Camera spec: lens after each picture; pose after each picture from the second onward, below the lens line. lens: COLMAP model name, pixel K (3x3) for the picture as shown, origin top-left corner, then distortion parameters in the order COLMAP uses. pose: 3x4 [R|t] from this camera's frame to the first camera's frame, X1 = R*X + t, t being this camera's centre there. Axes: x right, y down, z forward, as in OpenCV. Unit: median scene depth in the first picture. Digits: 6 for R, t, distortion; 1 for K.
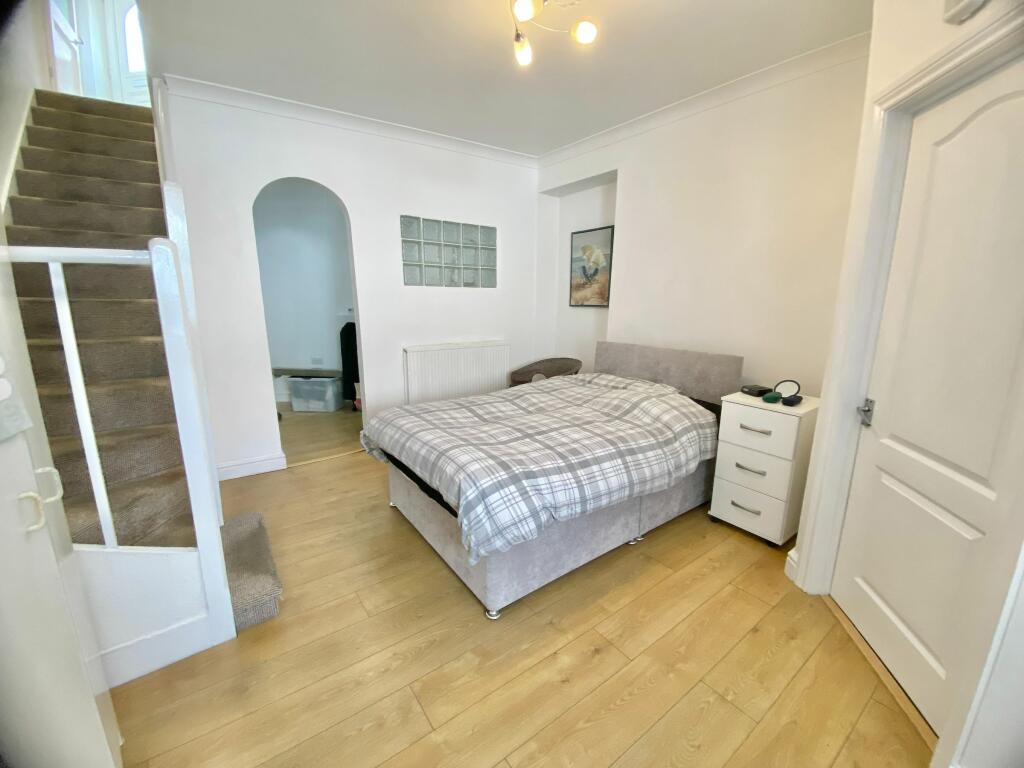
lens RADIAL K [[417.8, 0, 512.2], [0, 417.8, 378.6], [0, 0, 1]] dist [0.034771, -0.030402]
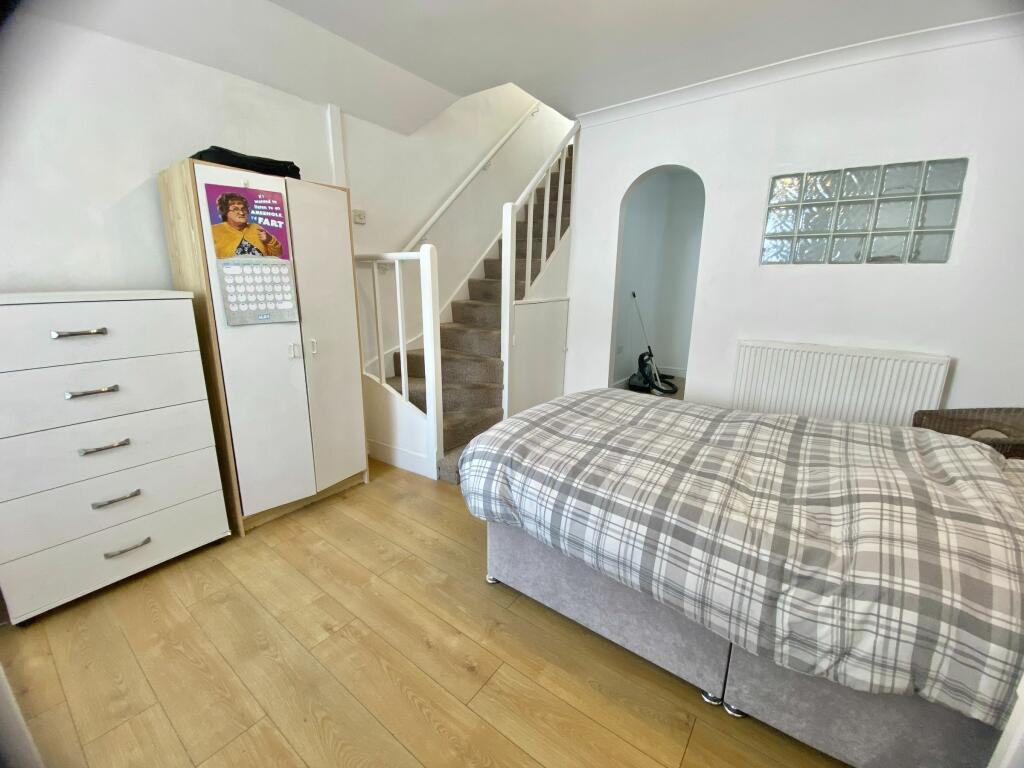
lens RADIAL K [[417.8, 0, 512.2], [0, 417.8, 378.6], [0, 0, 1]] dist [0.034771, -0.030402]
pose [[0.285177, 0.215858, -0.933852, 0.689471], [-0.190017, 0.967704, 0.165656, -0.088188], [0.939451, 0.130207, 0.316983, 0.529117]]
